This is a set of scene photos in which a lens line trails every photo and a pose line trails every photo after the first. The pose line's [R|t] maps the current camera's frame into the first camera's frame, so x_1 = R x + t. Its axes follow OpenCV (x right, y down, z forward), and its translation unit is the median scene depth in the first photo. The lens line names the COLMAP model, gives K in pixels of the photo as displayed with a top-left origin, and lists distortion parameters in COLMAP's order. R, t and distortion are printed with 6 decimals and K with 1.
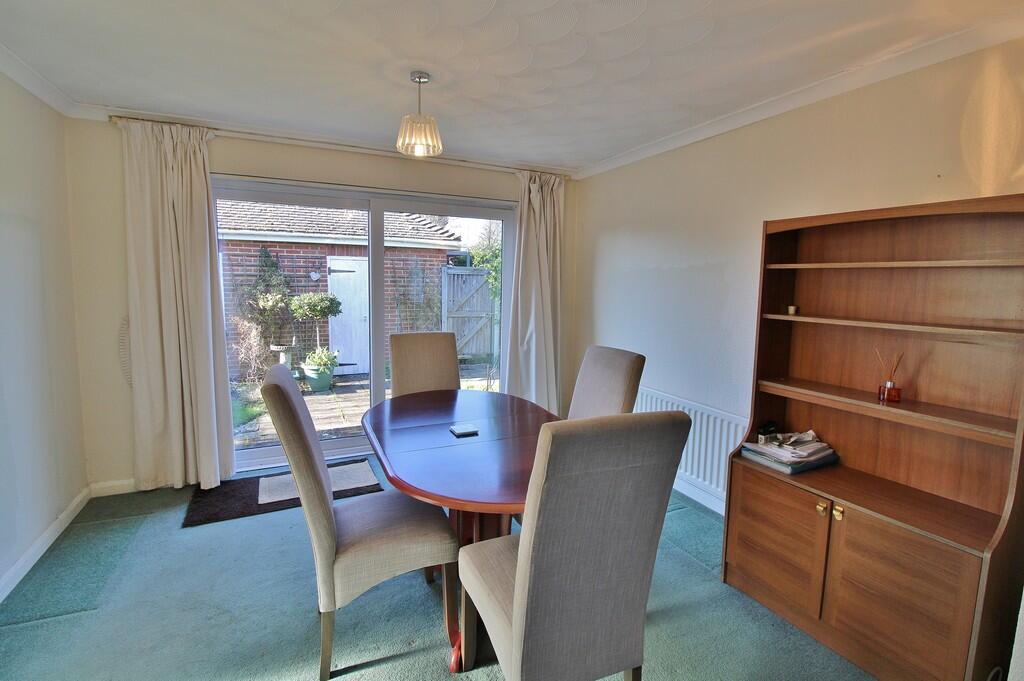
lens RADIAL K [[484.9, 0, 514.6], [0, 484.9, 335.6], [0, 0, 1]] dist [-0.000651, -0.000252]
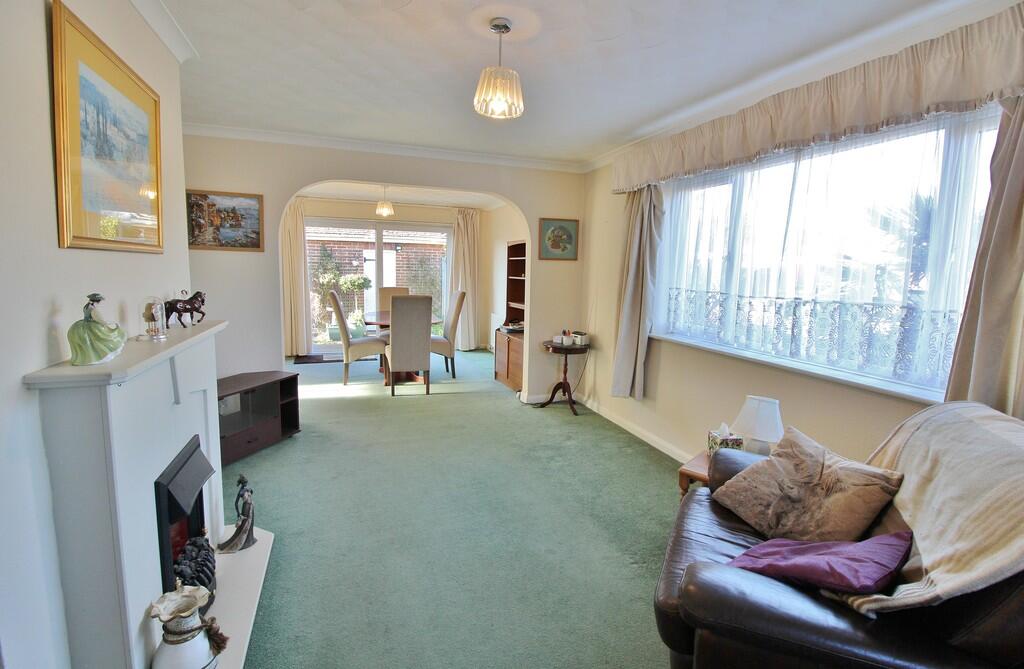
lens RADIAL K [[481.9, 0, 513.2], [0, 481.9, 333.7], [0, 0, 1]] dist [-0.015112, -0.000406]
pose [[0.995891, 0.017681, -0.088817, 0.224845], [-0.015958, 0.999671, 0.020074, 0.061871], [0.089142, -0.018574, 0.995846, -0.471251]]
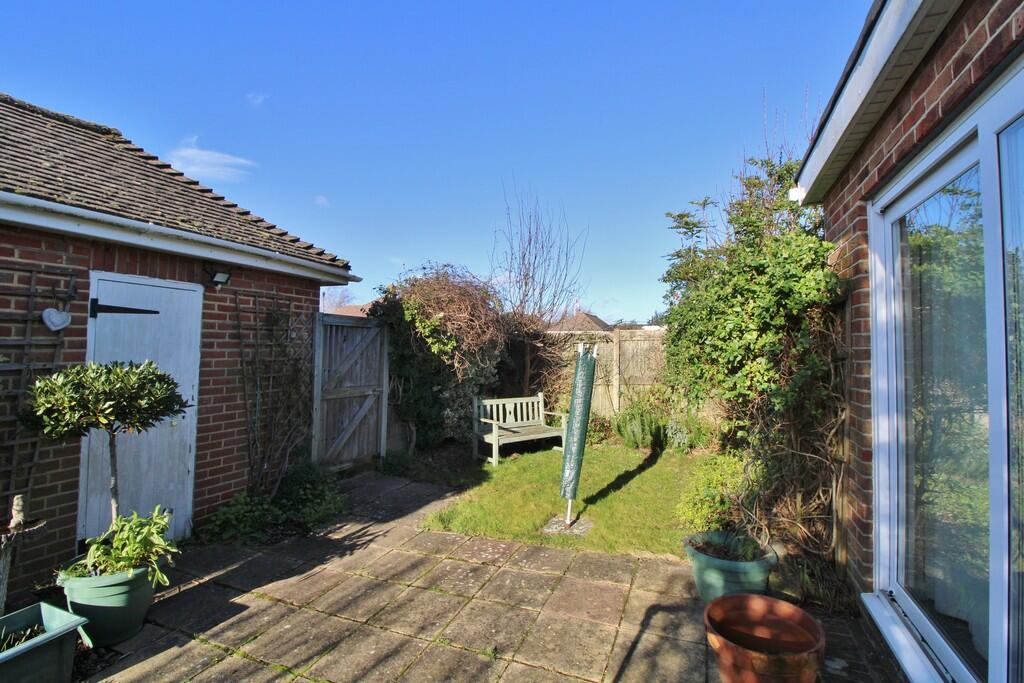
lens RADIAL K [[484.9, 0, 509.9], [0, 484.9, 340.1], [0, 0, 1]] dist [-0.000651, -0.000252]
pose [[0.743400, 0.003129, 0.668840, -0.429651], [0.077255, 0.992894, -0.090512, -0.048299], [-0.664370, 0.118958, 0.737876, 0.524121]]
